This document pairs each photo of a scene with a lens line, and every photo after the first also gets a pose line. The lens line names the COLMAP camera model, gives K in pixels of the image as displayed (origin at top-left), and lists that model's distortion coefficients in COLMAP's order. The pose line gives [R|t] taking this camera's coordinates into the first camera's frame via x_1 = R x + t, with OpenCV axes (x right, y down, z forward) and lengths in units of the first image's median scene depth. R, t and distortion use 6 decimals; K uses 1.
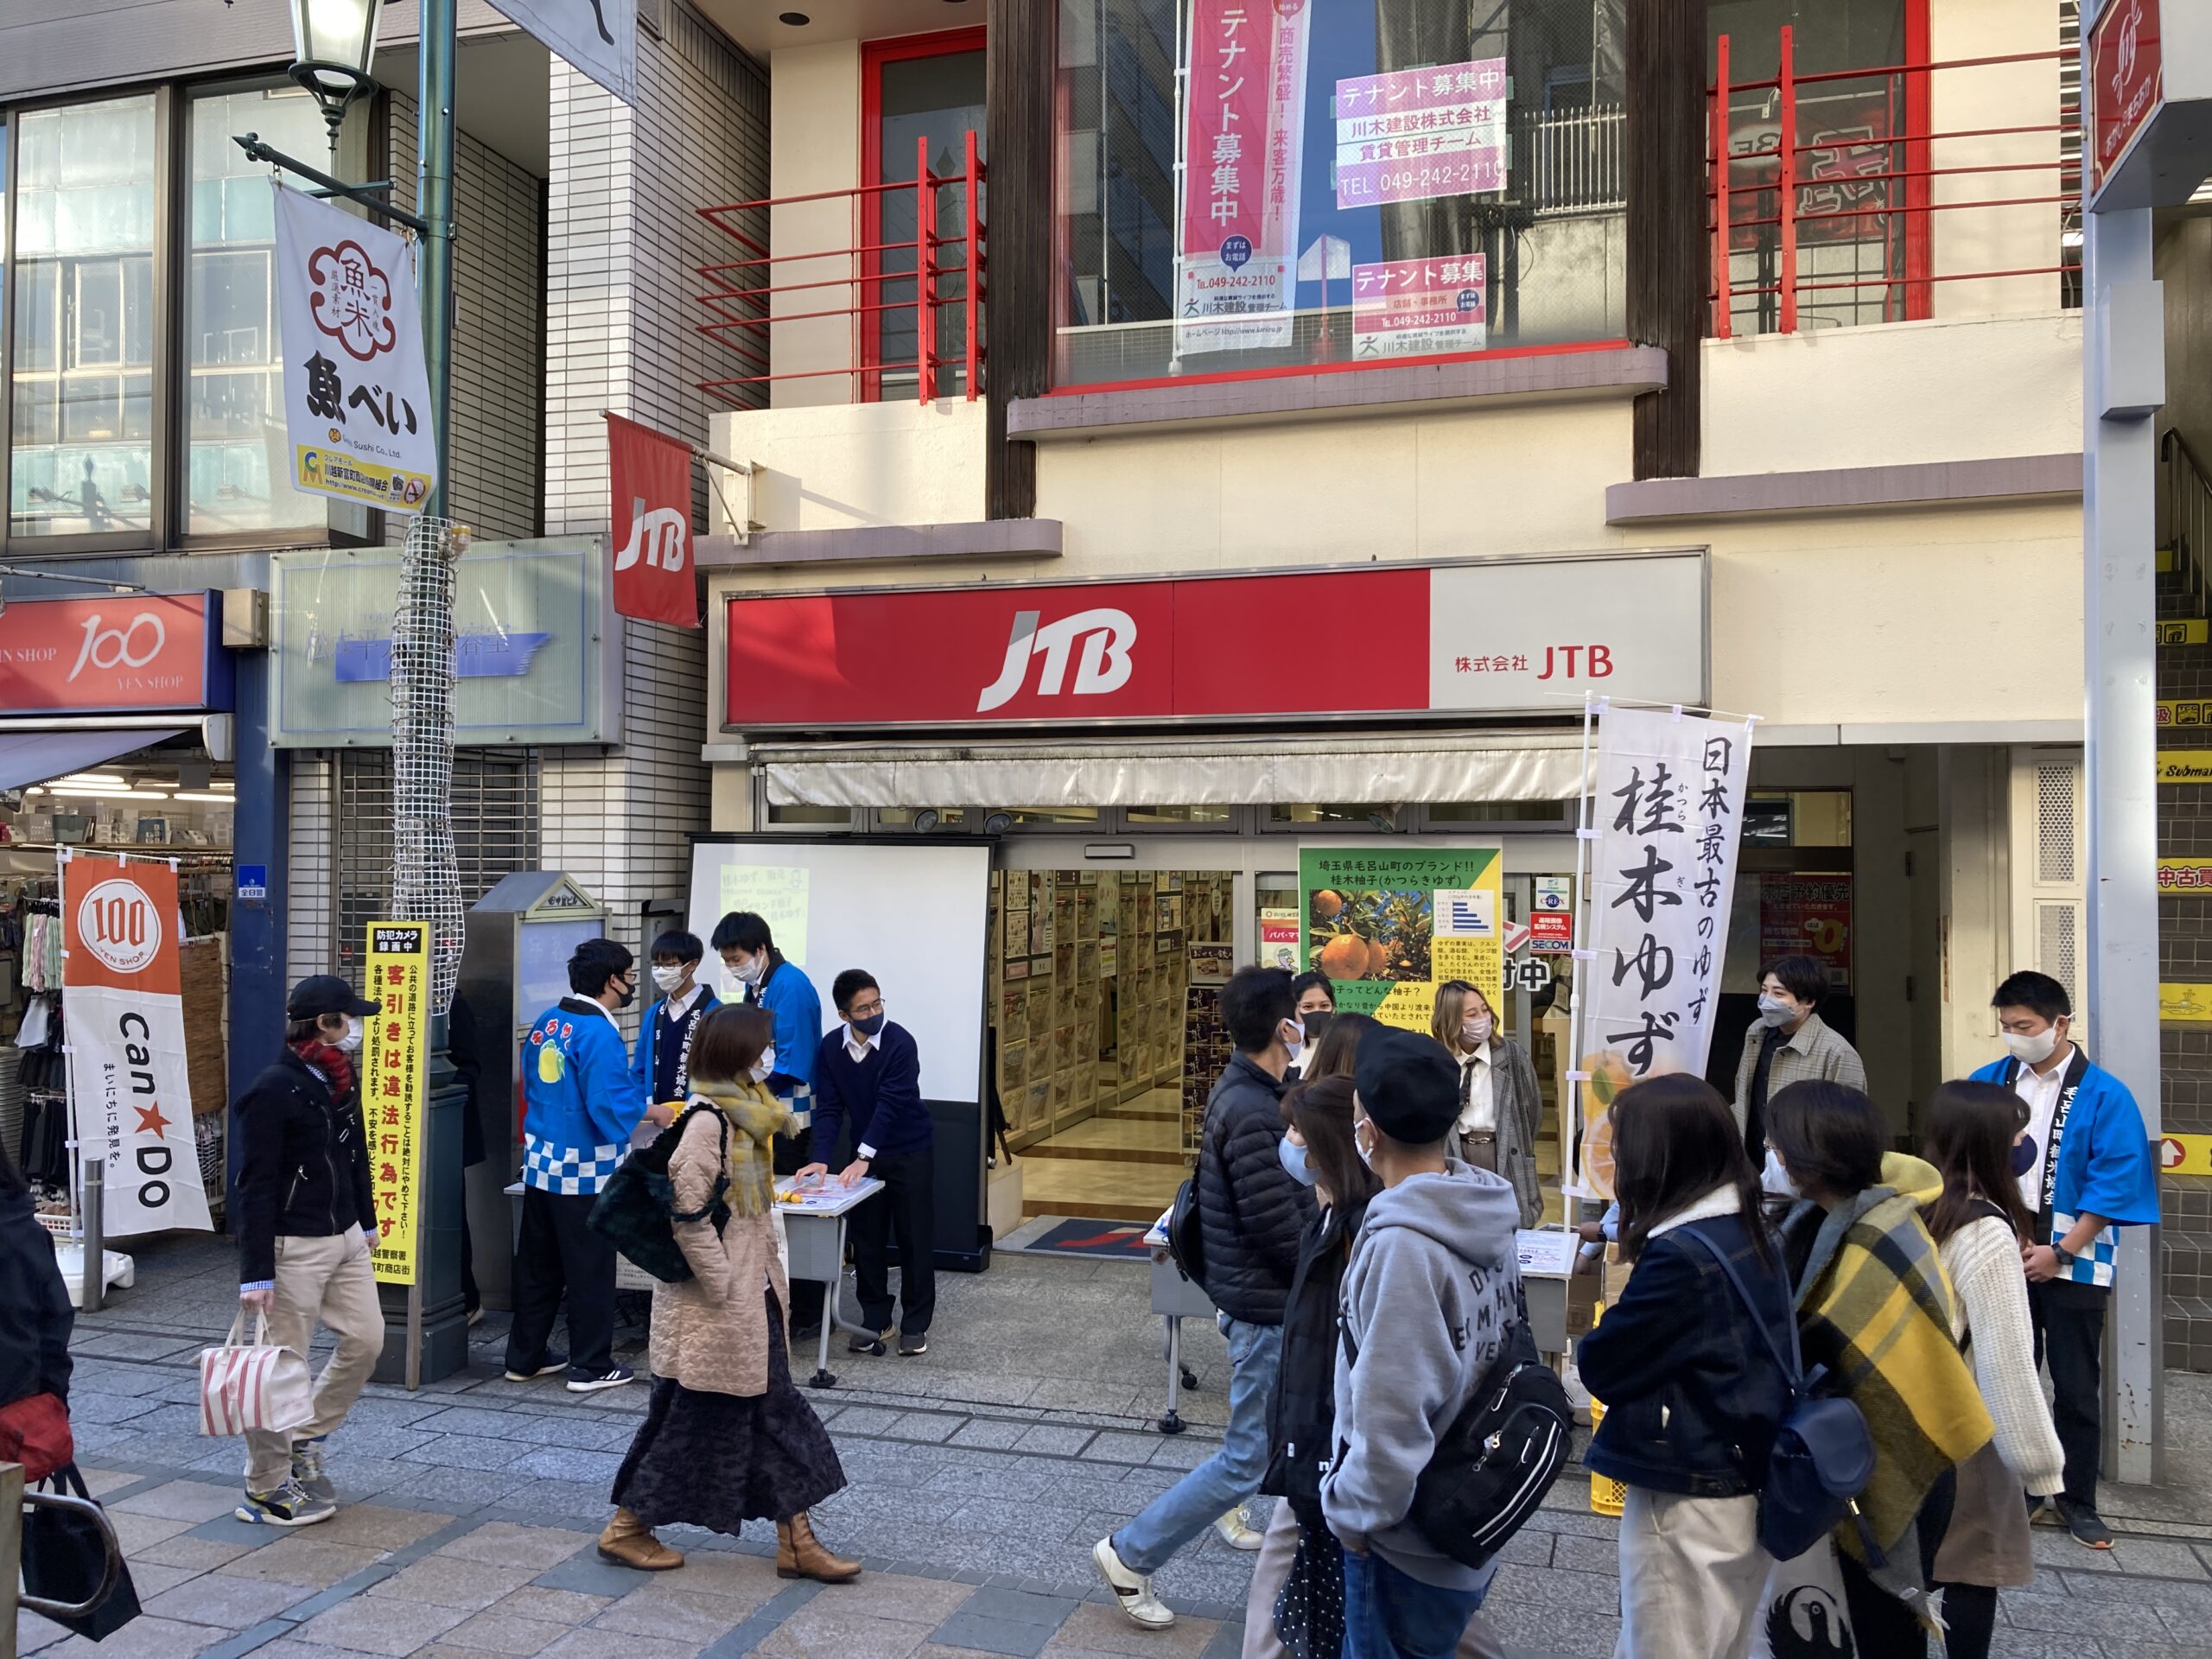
lens RADIAL K [[1766.0, 0, 1106.0], [0, 1766.0, 829.5], [0, 0, 1]] dist [0.010787, 0.004199]
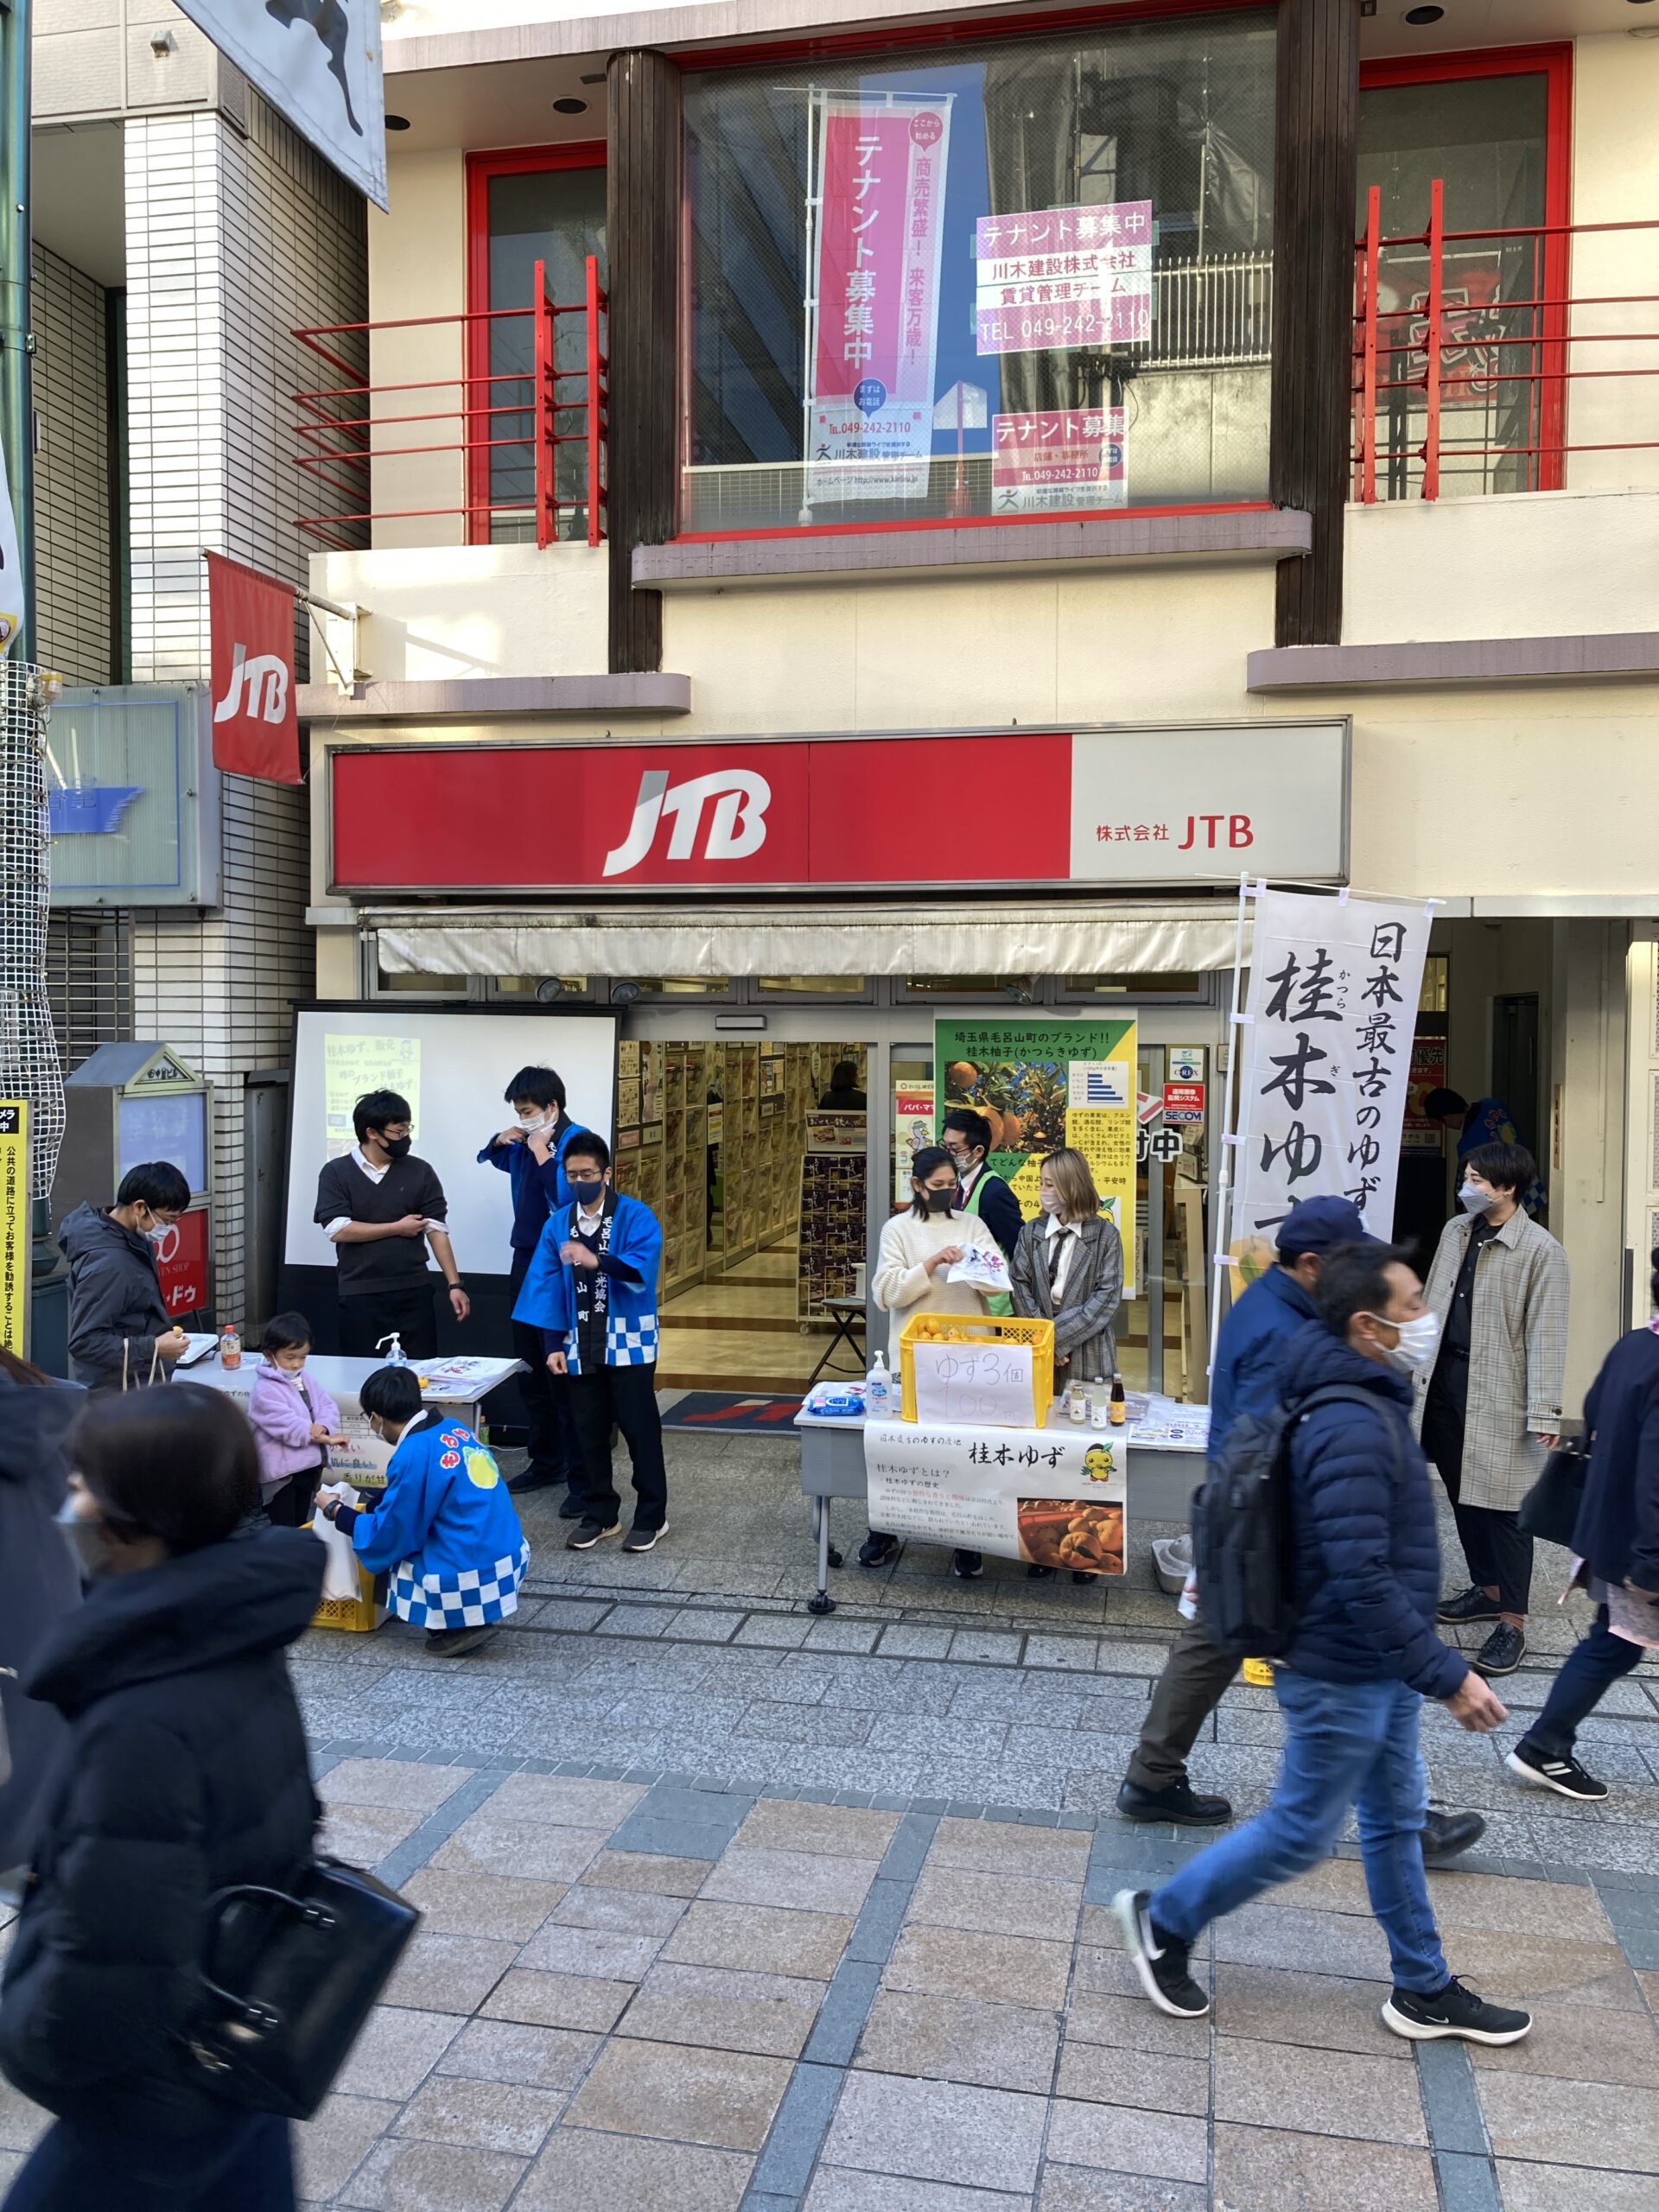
lens RADIAL K [[1766.0, 0, 837.6], [0, 1766.0, 1089.0], [0, 0, 1]] dist [0.010787, 0.004199]
pose [[0.995748, -0.002679, 0.092078, -0.034368], [-0.002801, 0.998234, 0.059332, -0.008527], [-0.092075, -0.059338, 0.993983, 0.024970]]
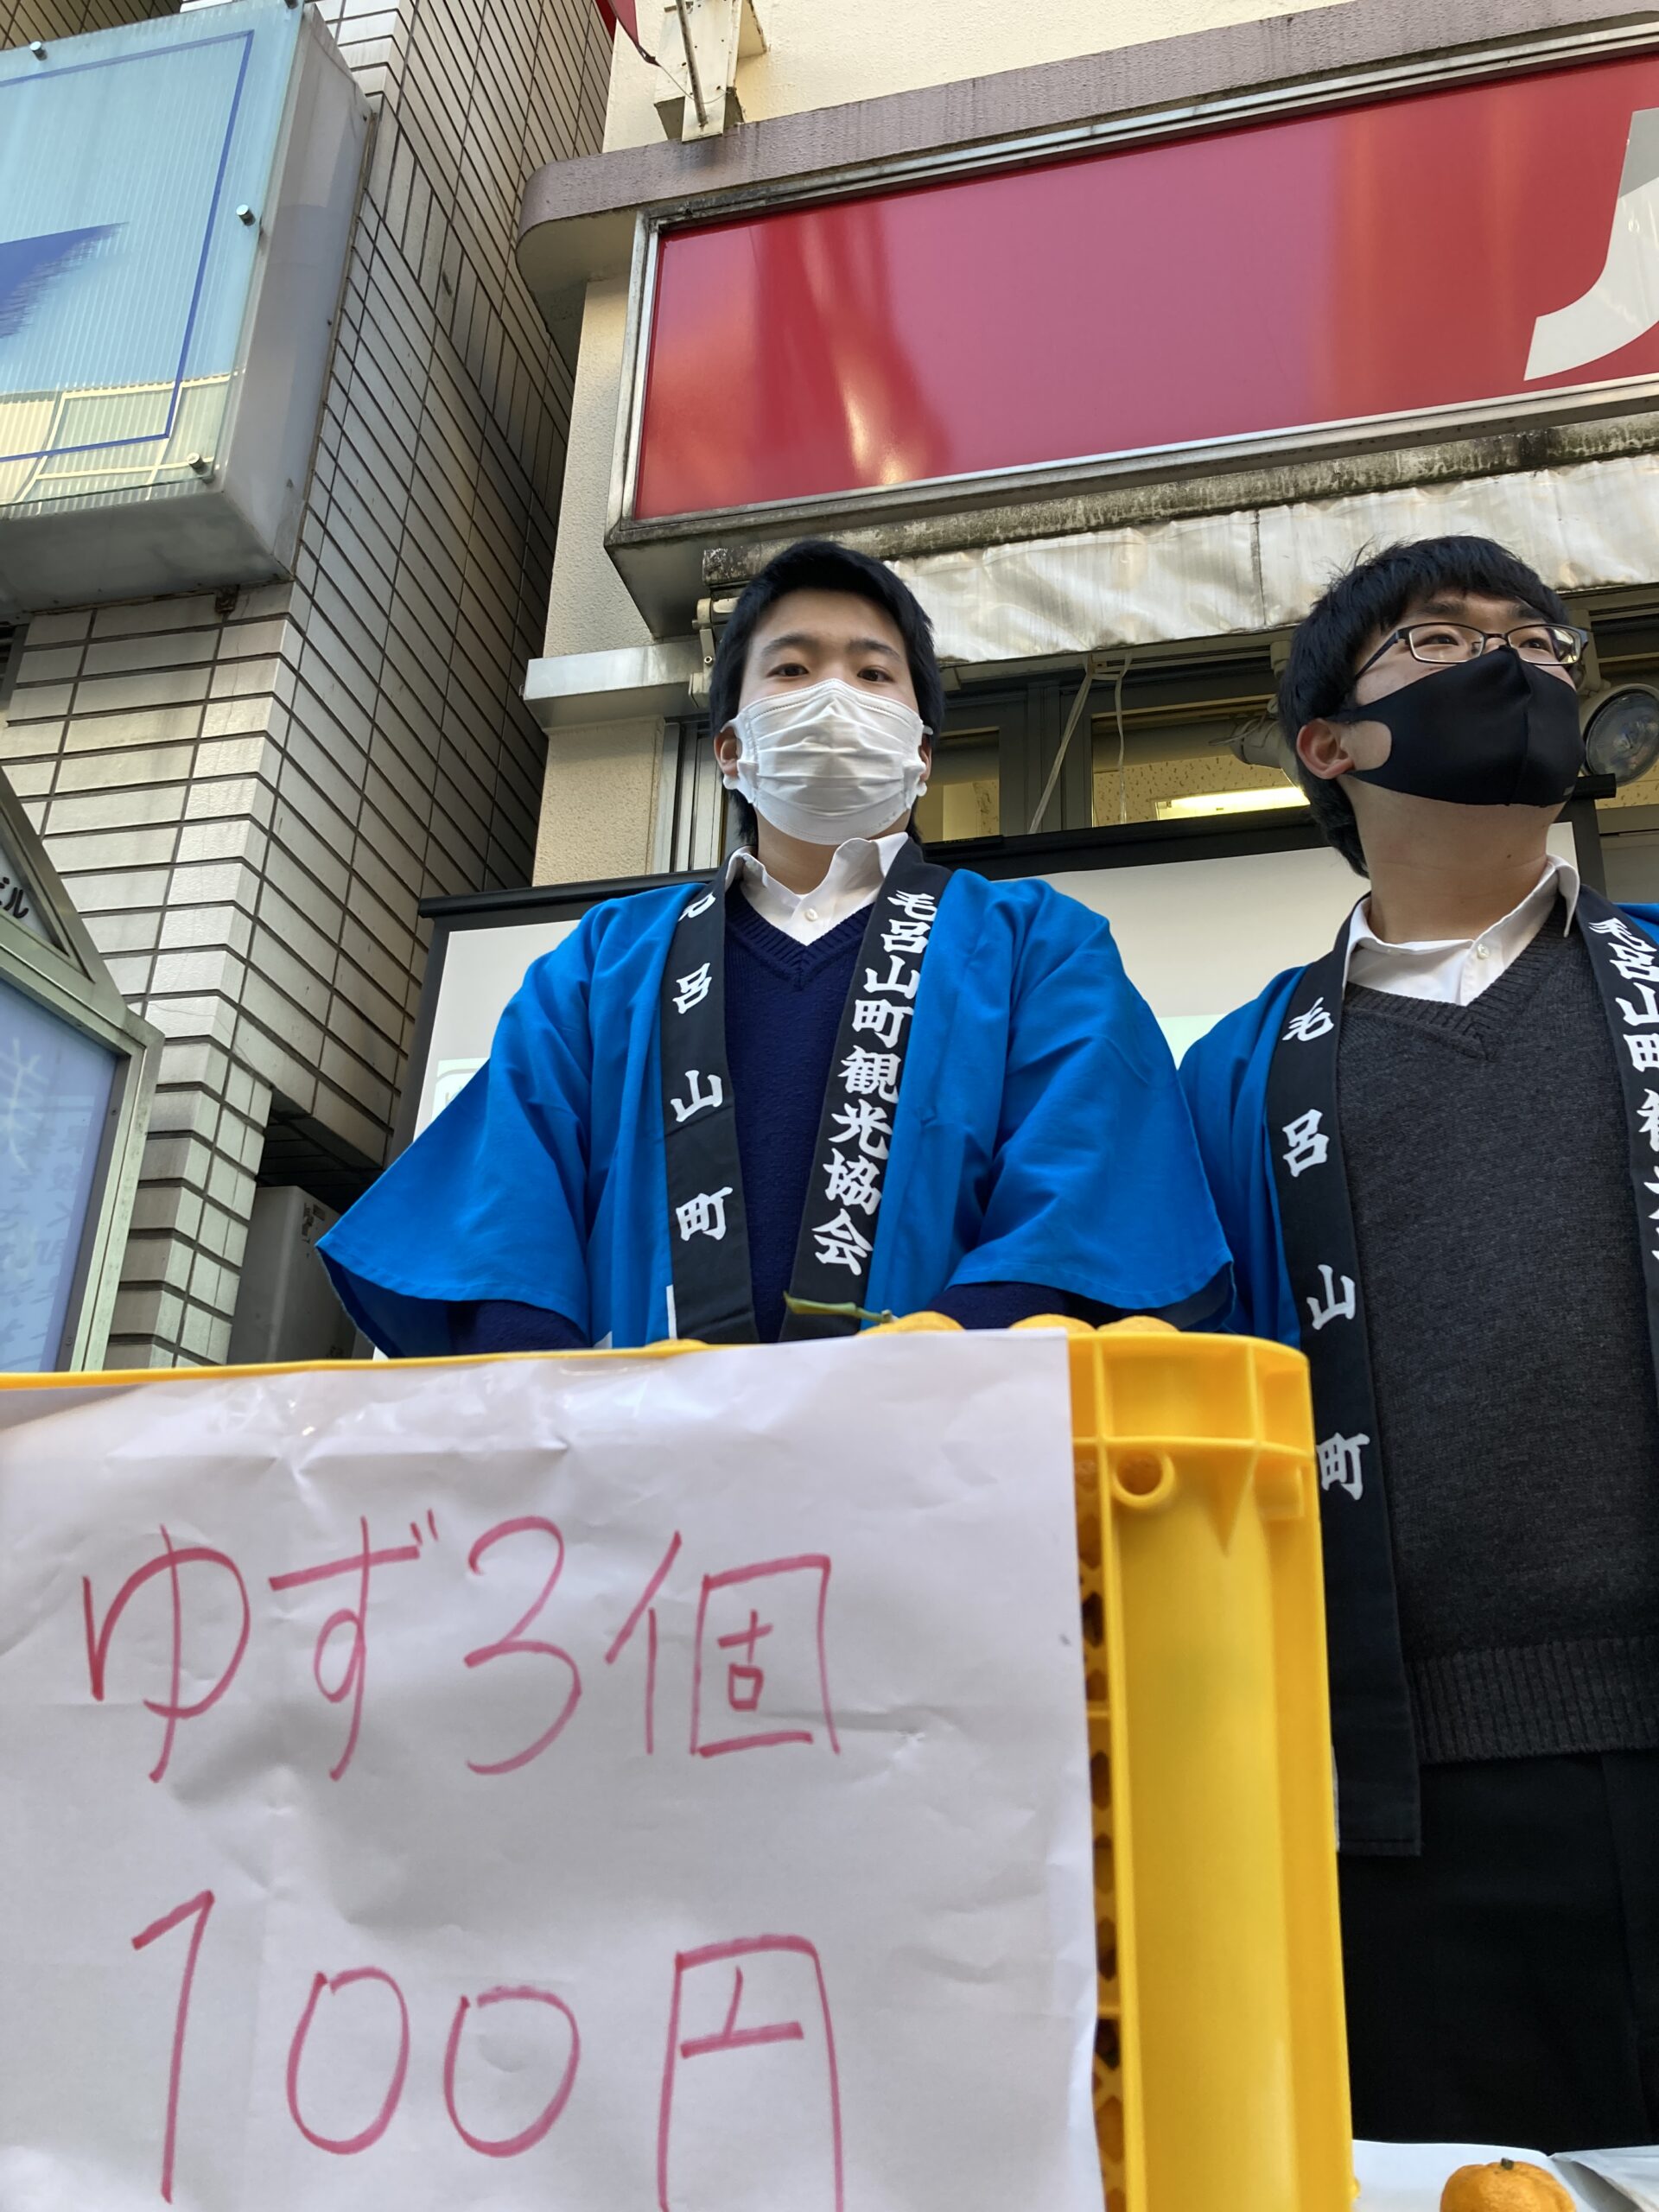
lens RADIAL K [[1766.0, 0, 837.6], [0, 1766.0, 1089.0], [0, 0, 1]] dist [0.010787, 0.004199]
pose [[0.997131, 0.057740, 0.048948, -0.195729], [-0.035404, 0.927302, -0.372636, 0.160060], [-0.066906, 0.369834, 0.926686, 0.769867]]
